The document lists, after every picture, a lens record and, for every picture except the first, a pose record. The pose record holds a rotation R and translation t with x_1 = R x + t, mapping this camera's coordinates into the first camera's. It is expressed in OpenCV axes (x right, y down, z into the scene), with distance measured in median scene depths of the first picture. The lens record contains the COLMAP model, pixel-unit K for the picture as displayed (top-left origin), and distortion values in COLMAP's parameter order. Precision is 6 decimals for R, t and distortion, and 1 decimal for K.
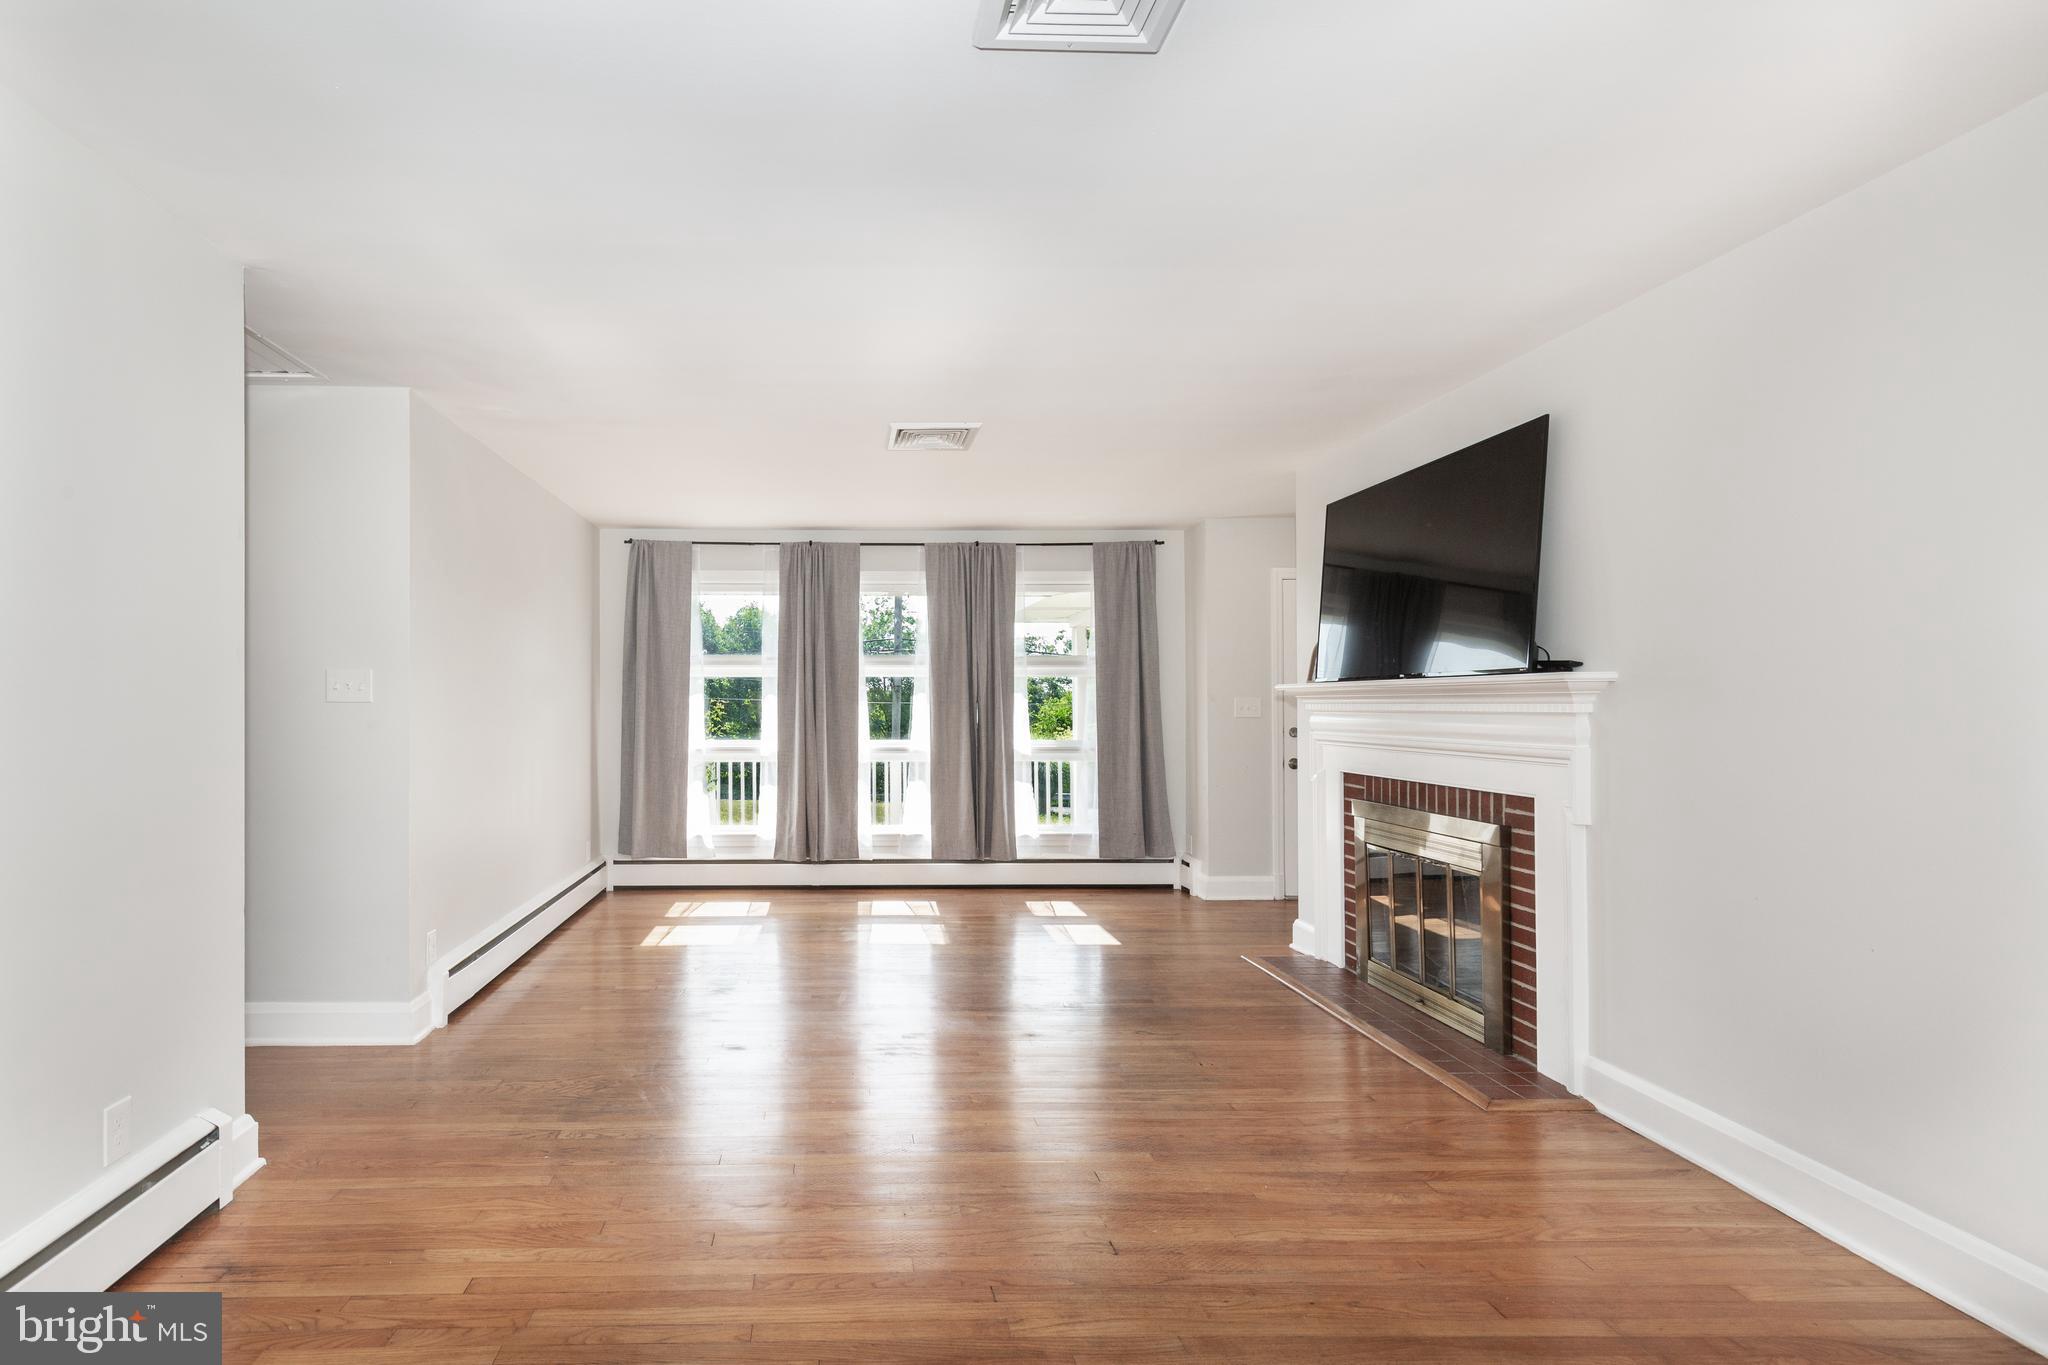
lens RADIAL K [[1005.1, 0, 854.0], [0, 1005.1, 698.4], [0, 0, 1]] dist [0.034743, -0.035150]
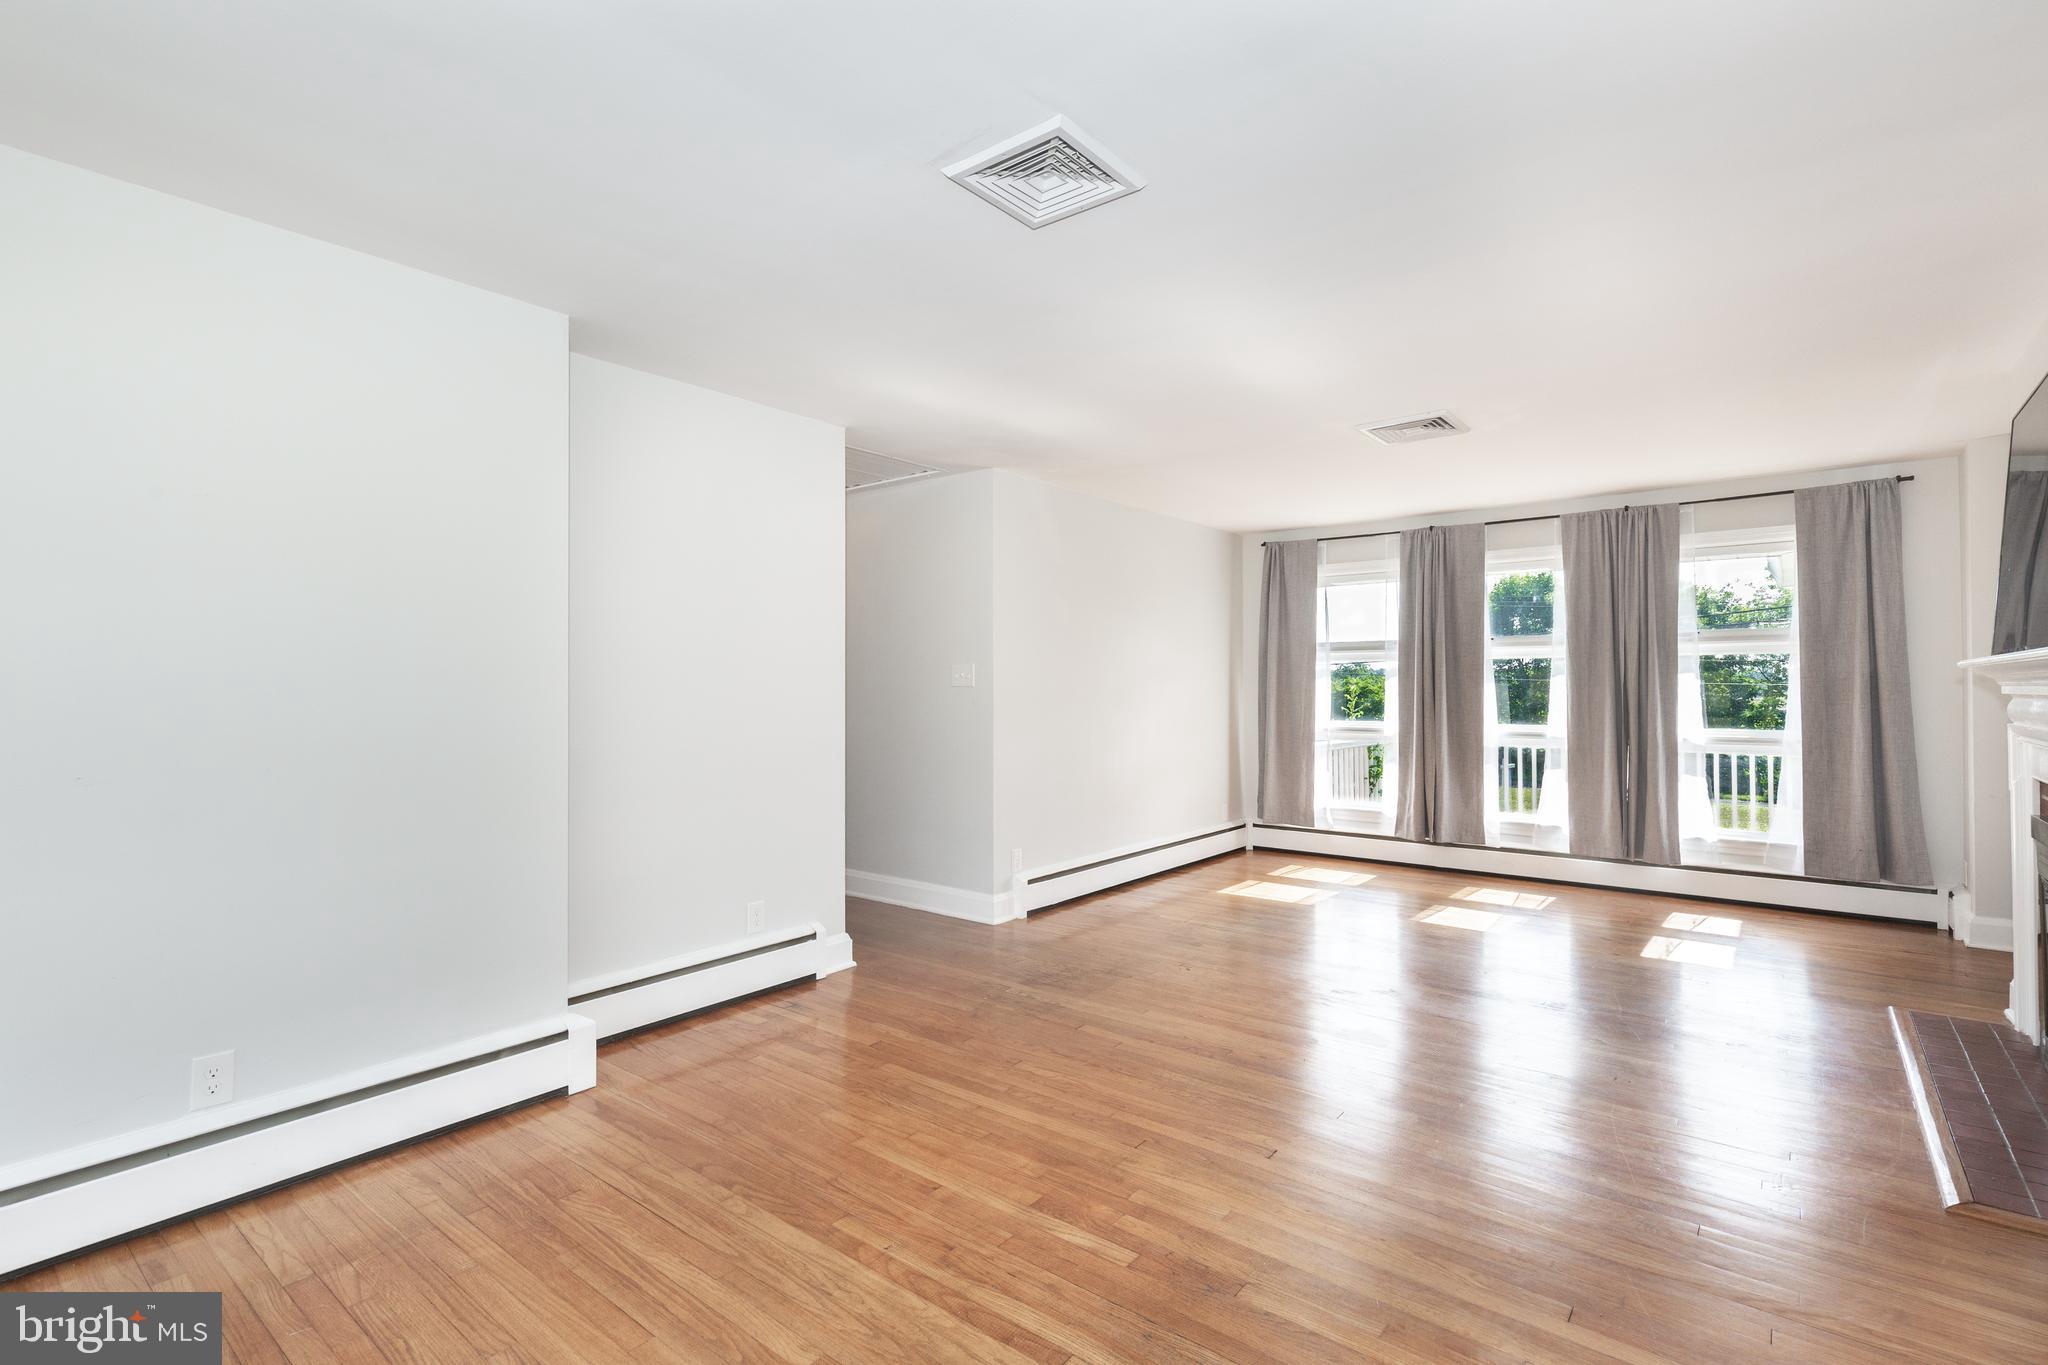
lens RADIAL K [[957.0, 0, 1007.8], [0, 957.0, 679.5], [0, 0, 1]] dist [0.004273, -0.000005]
pose [[0.760640, -0.005893, -0.649147, 0.258442], [0.004519, 0.999983, -0.003782, -0.000412], [0.649158, -0.000056, 0.760654, -0.011790]]
